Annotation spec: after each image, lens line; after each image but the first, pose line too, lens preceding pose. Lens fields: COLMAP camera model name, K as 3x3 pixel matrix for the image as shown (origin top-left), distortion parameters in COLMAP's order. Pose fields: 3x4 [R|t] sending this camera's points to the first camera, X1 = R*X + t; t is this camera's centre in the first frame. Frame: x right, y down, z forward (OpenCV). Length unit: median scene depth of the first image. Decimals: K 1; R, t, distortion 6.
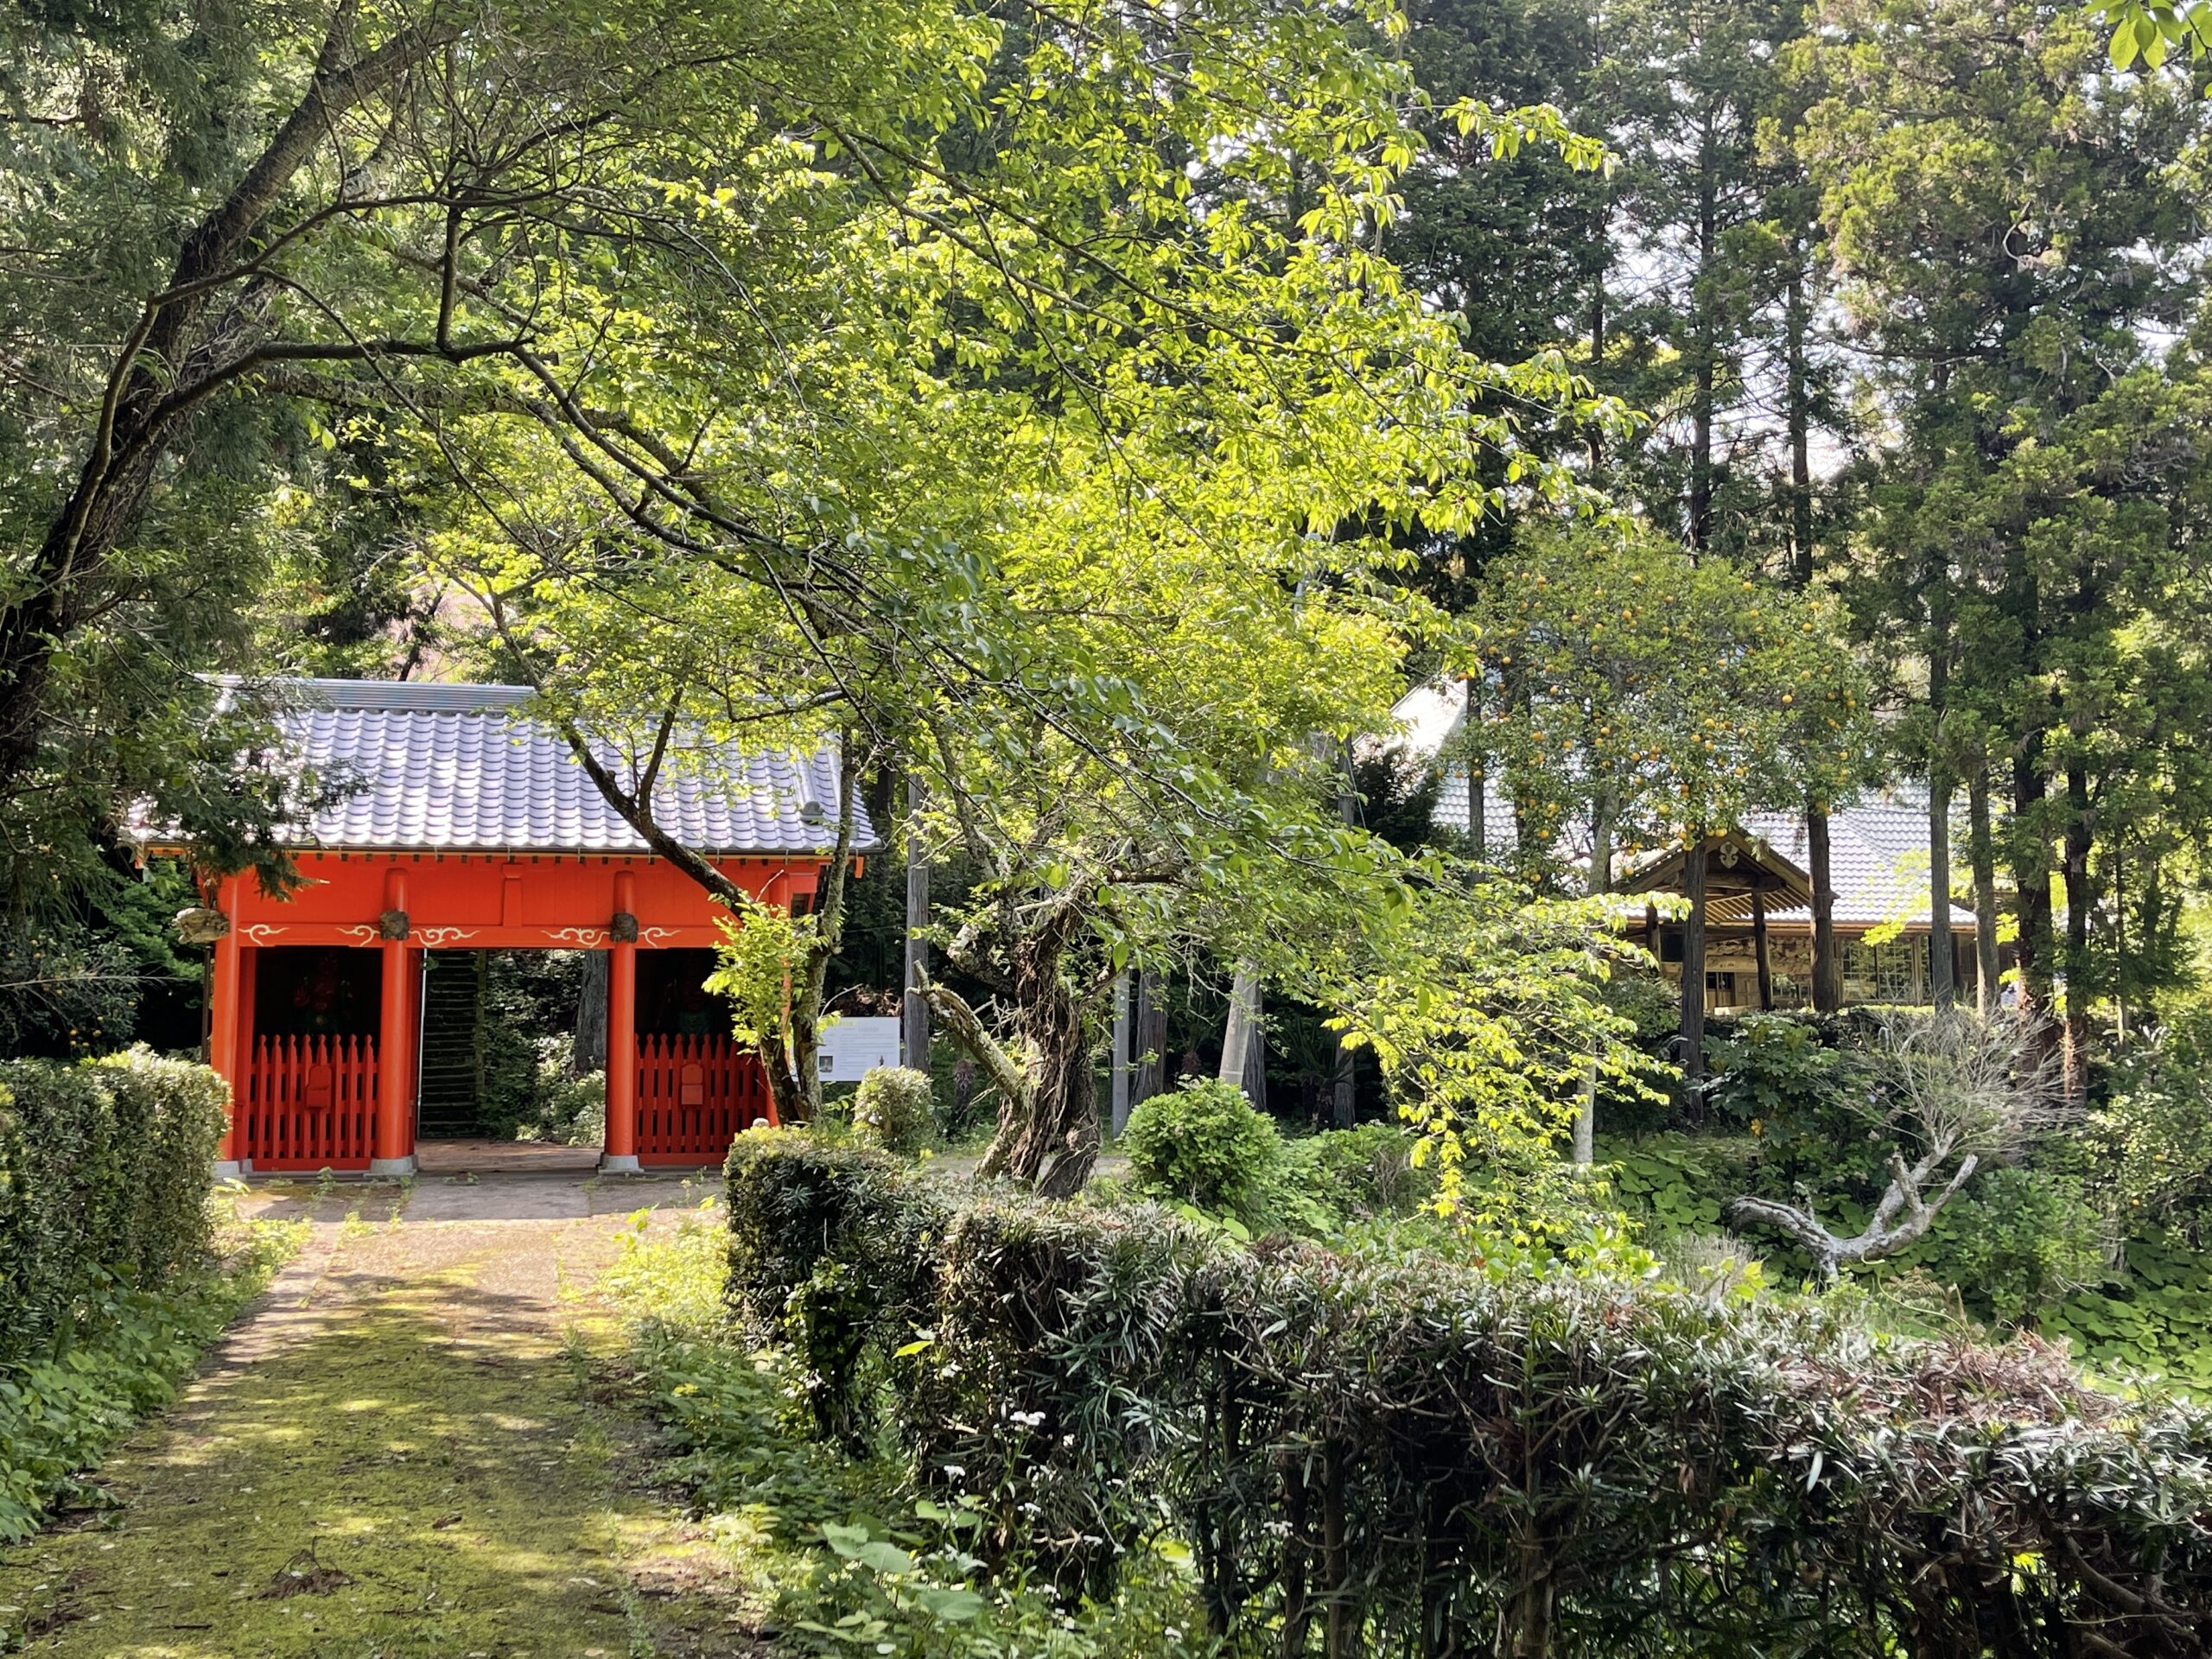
lens RADIAL K [[2425.4, 0, 1112.1], [0, 2425.4, 826.7], [0, 0, 1]] dist [0.041804, 0.000000]
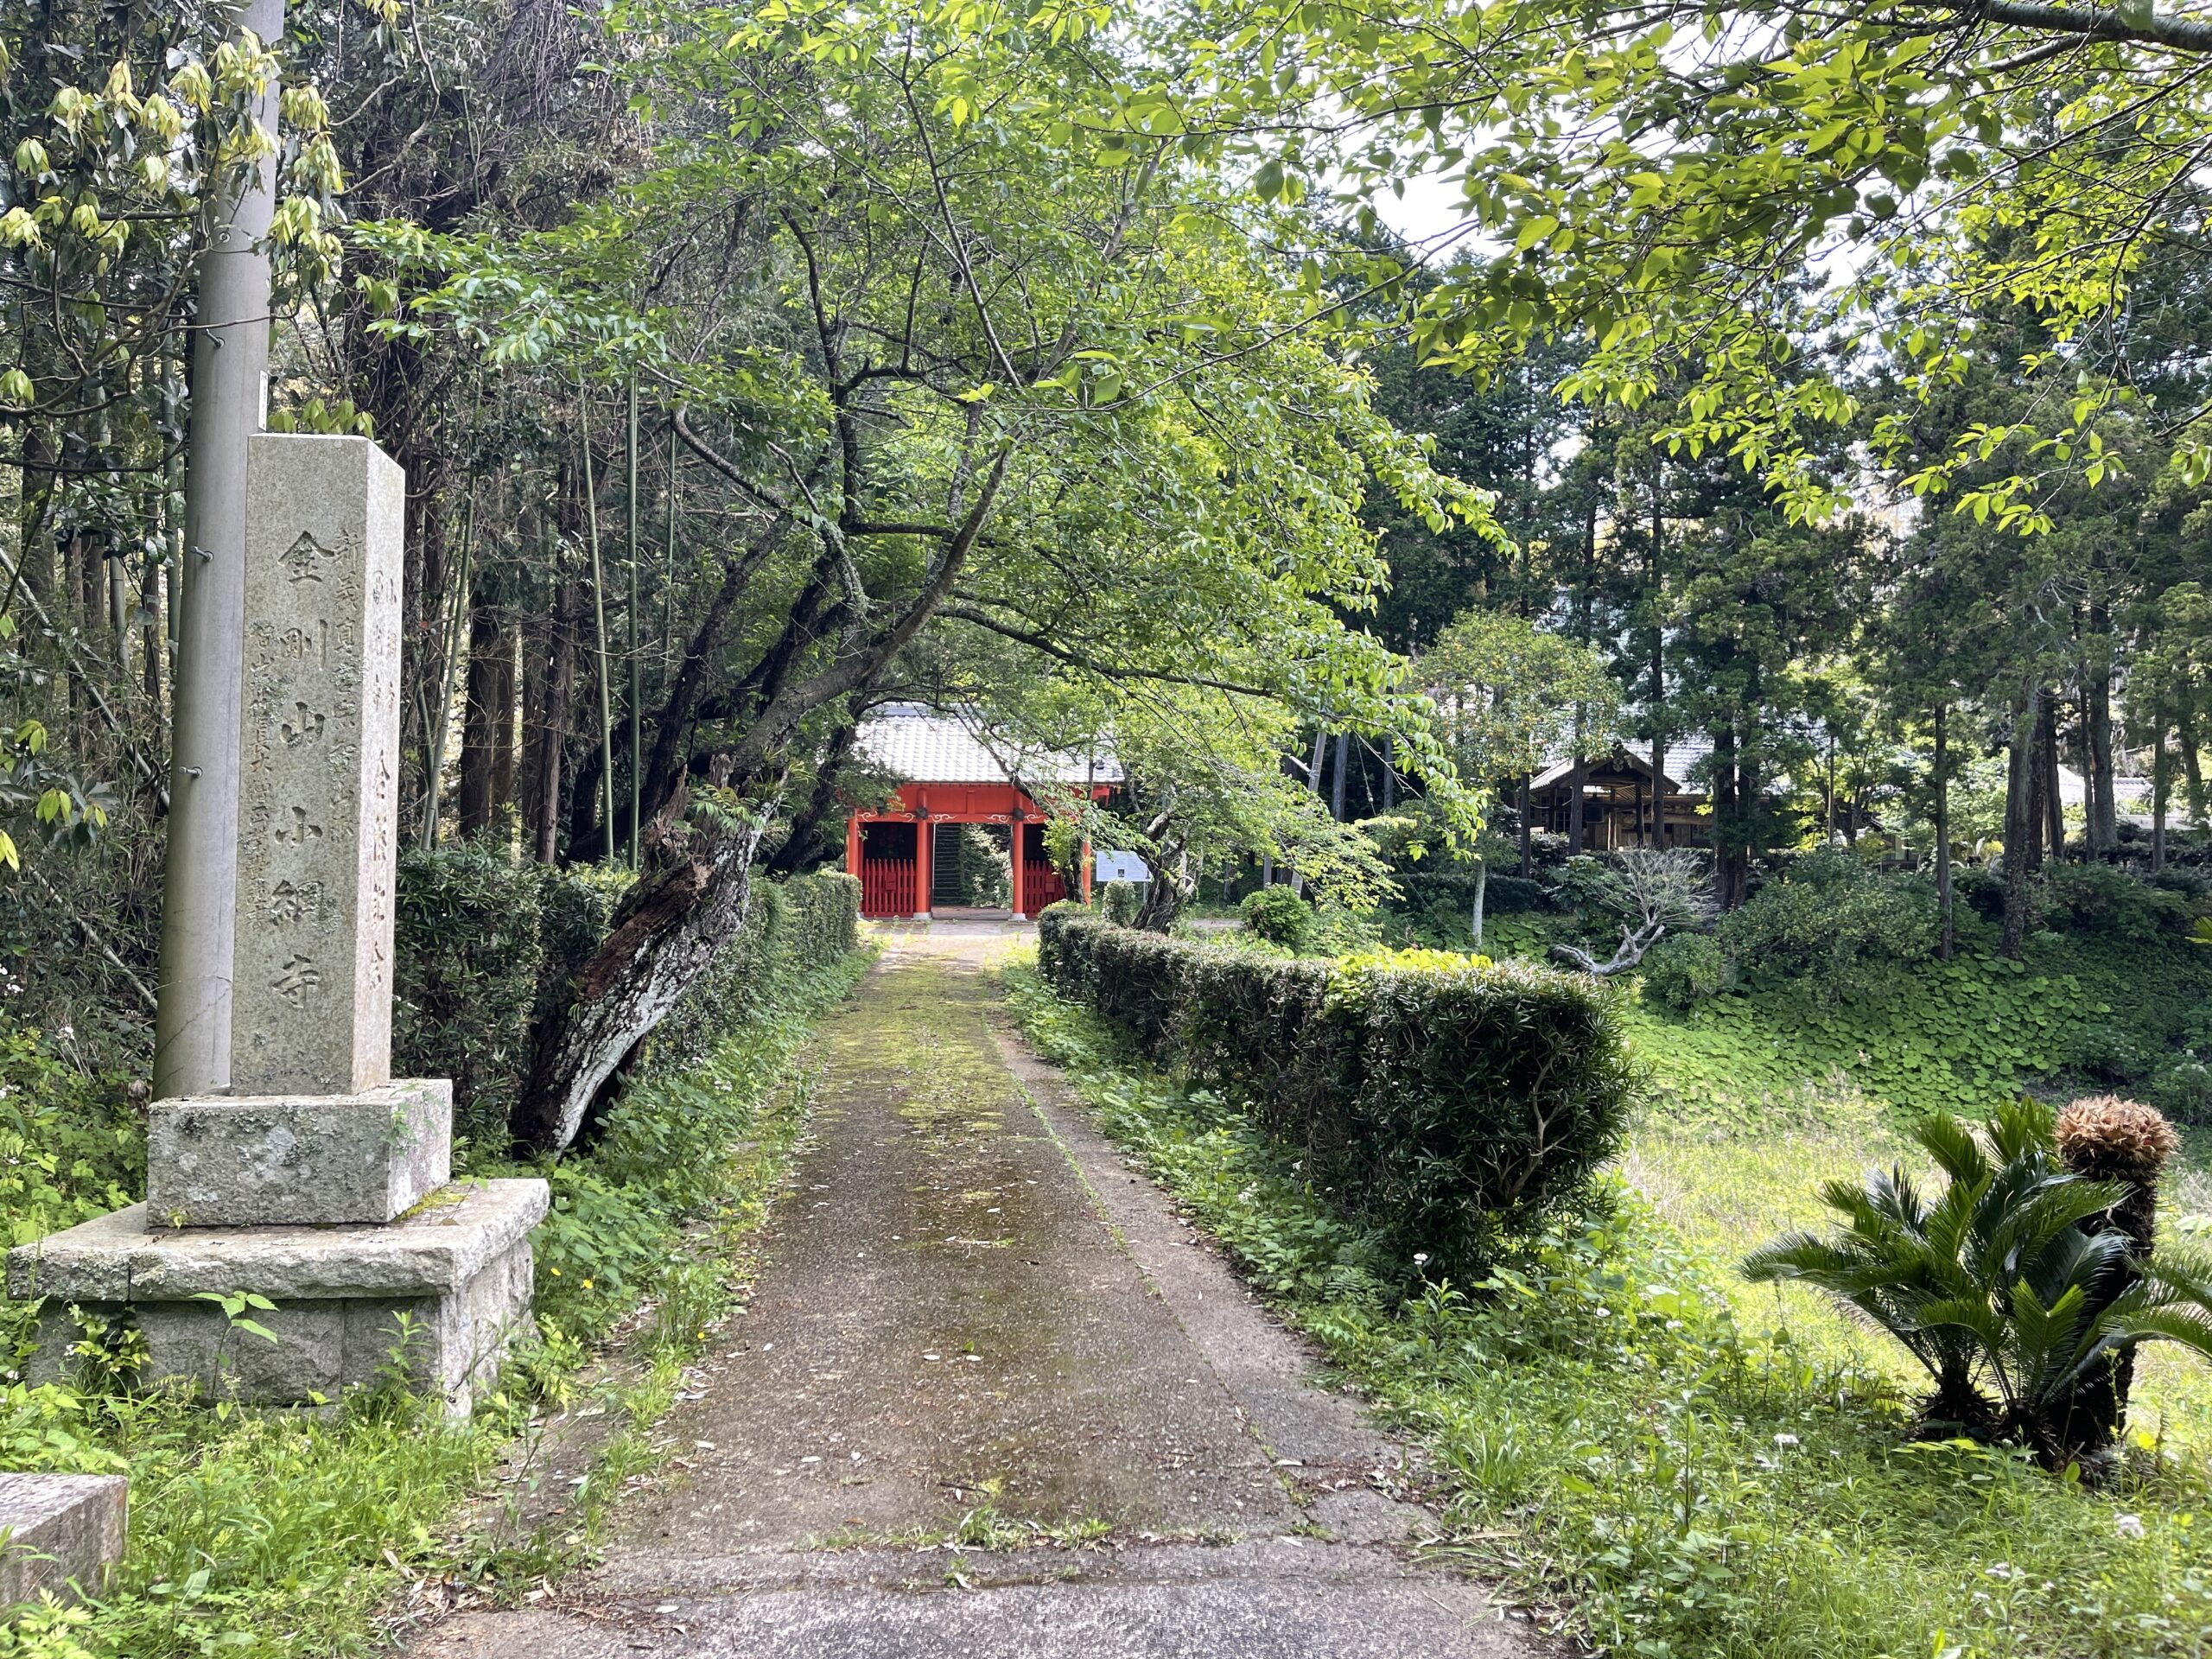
lens RADIAL K [[1658.8, 0, 1101.7], [0, 1658.8, 834.5], [0, 0, 1]] dist [0.038709, -0.007078]
pose [[0.984782, 0.010044, -0.173505, 0.161739], [0.003918, 0.996792, 0.079939, -0.070443], [0.173751, -0.079402, 0.981583, -0.569779]]
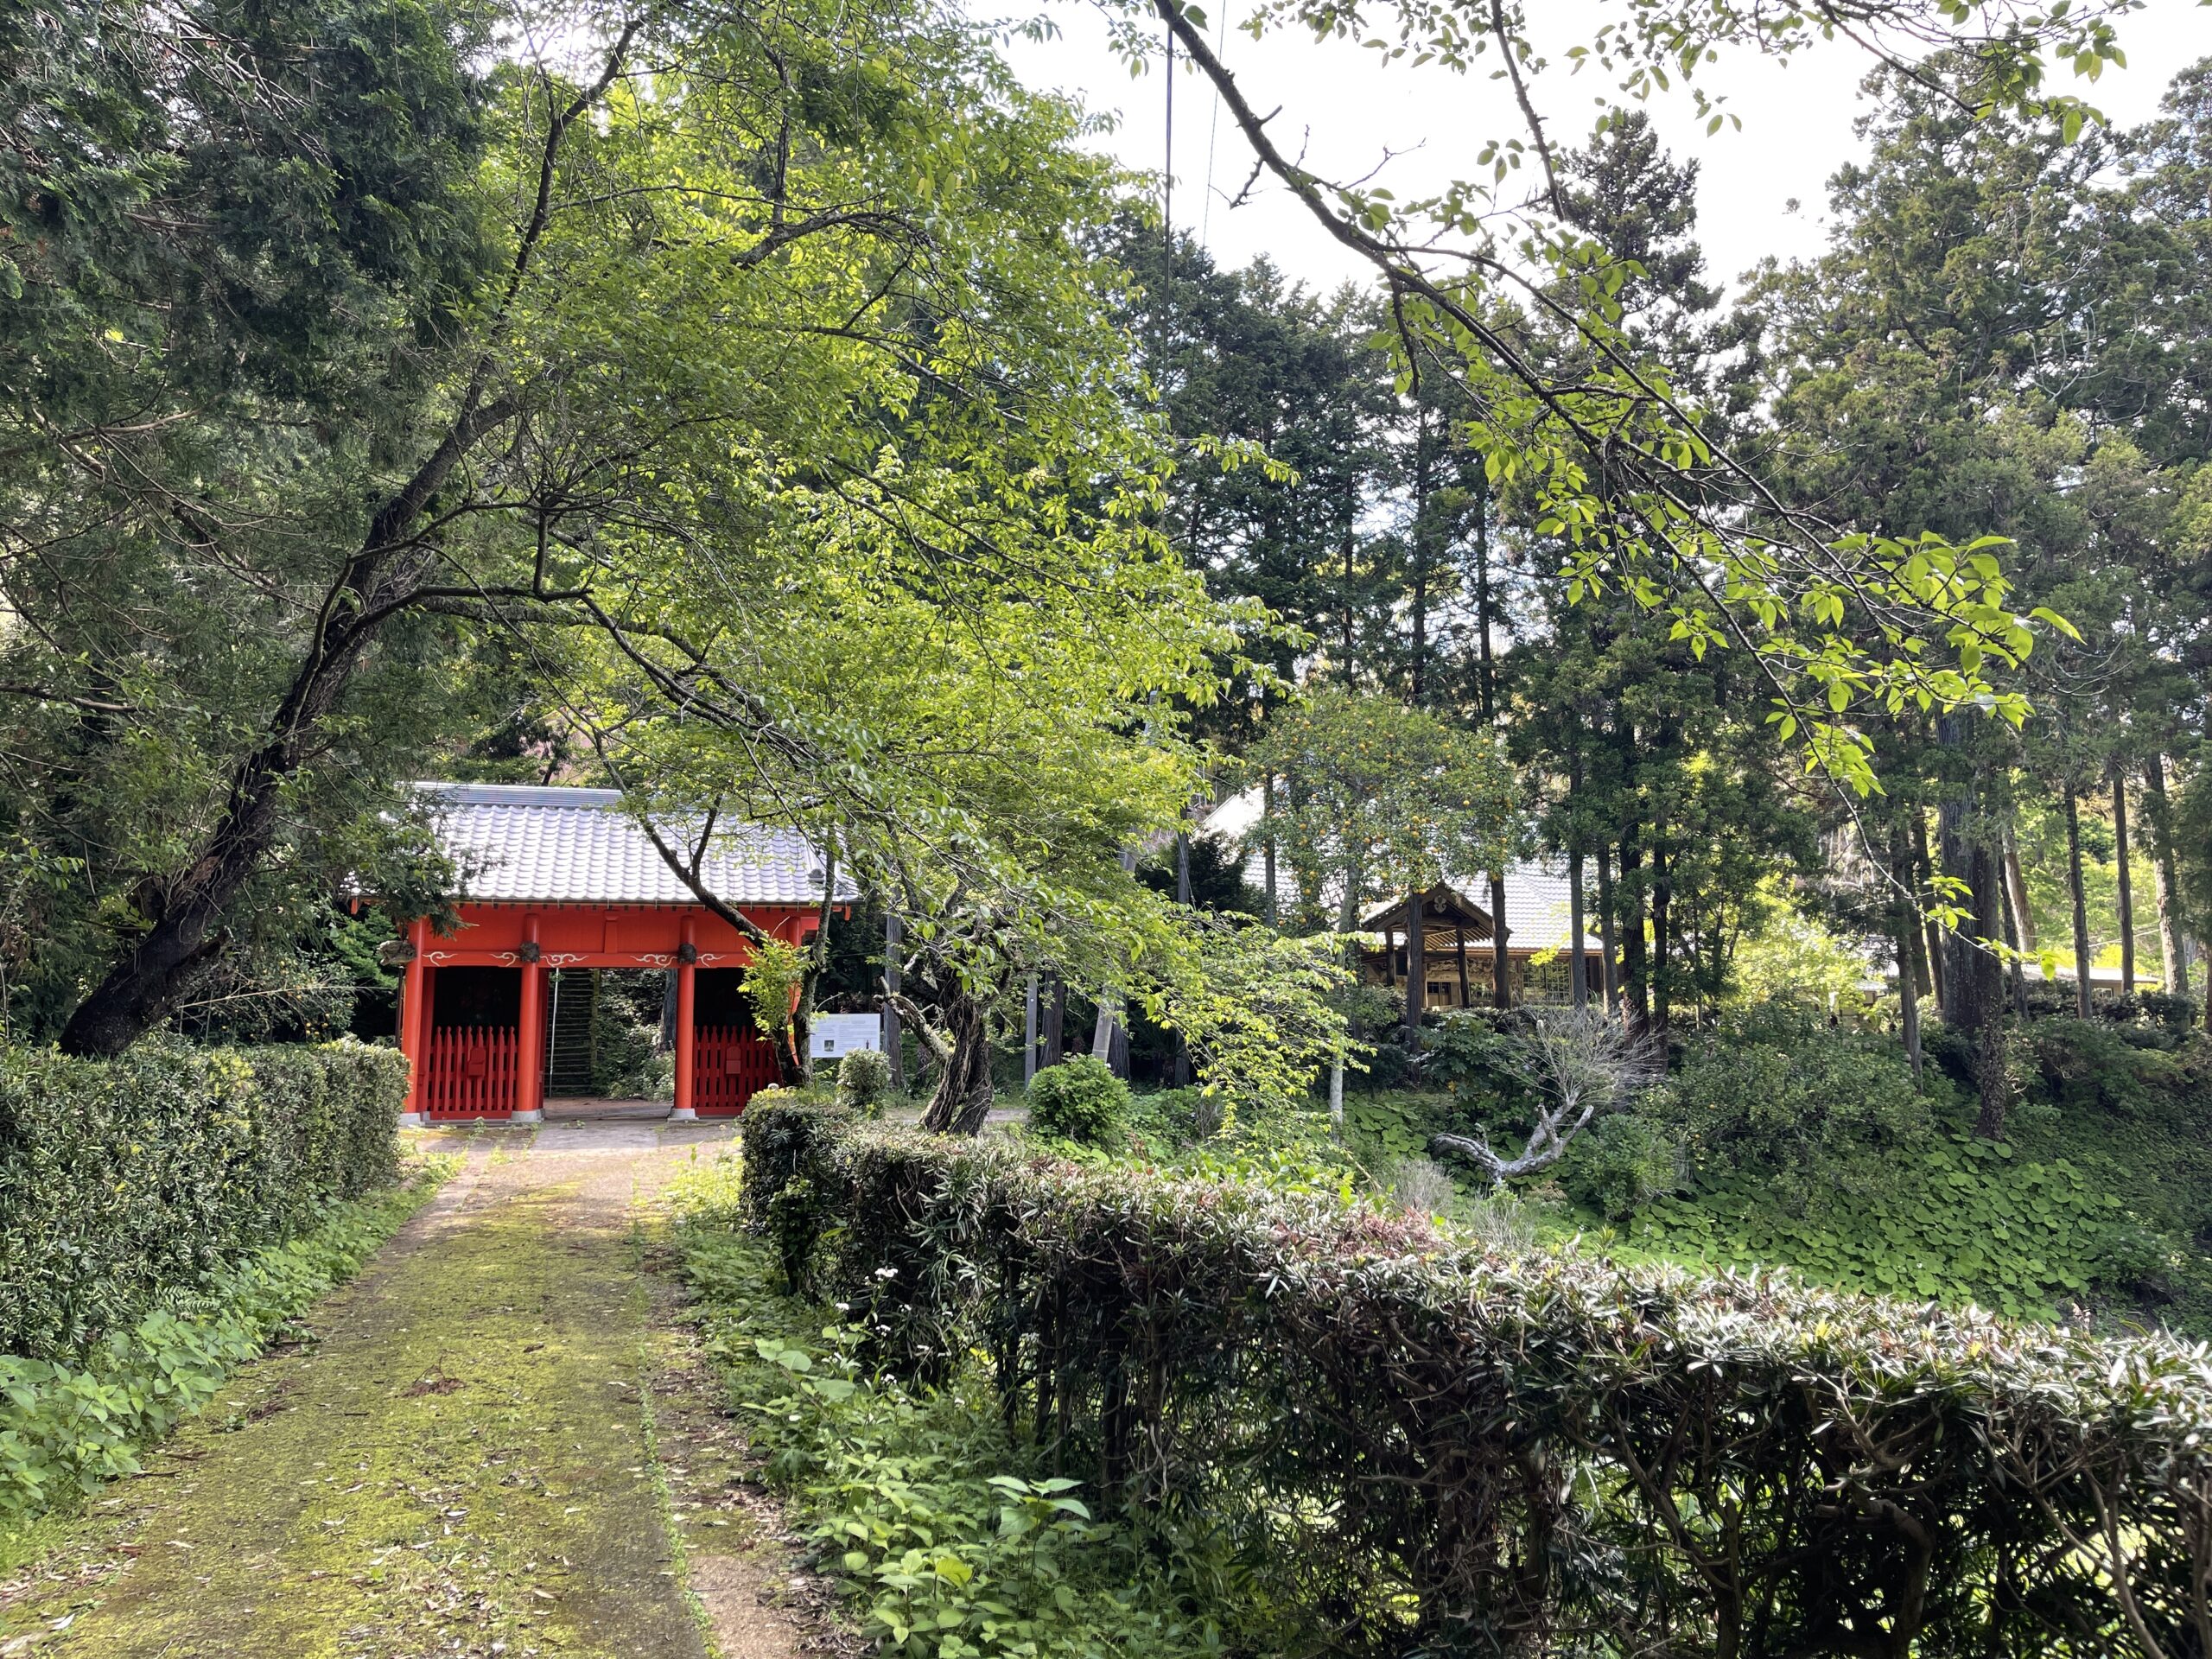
lens RADIAL K [[1658.8, 0, 1110.6], [0, 1658.8, 832.2], [0, 0, 1]] dist [0.038709, -0.007078]
pose [[0.999188, 0.004068, 0.040094, 0.017454], [-0.002890, 0.999564, -0.029386, -0.003750], [-0.040196, 0.029246, 0.998764, -0.027852]]
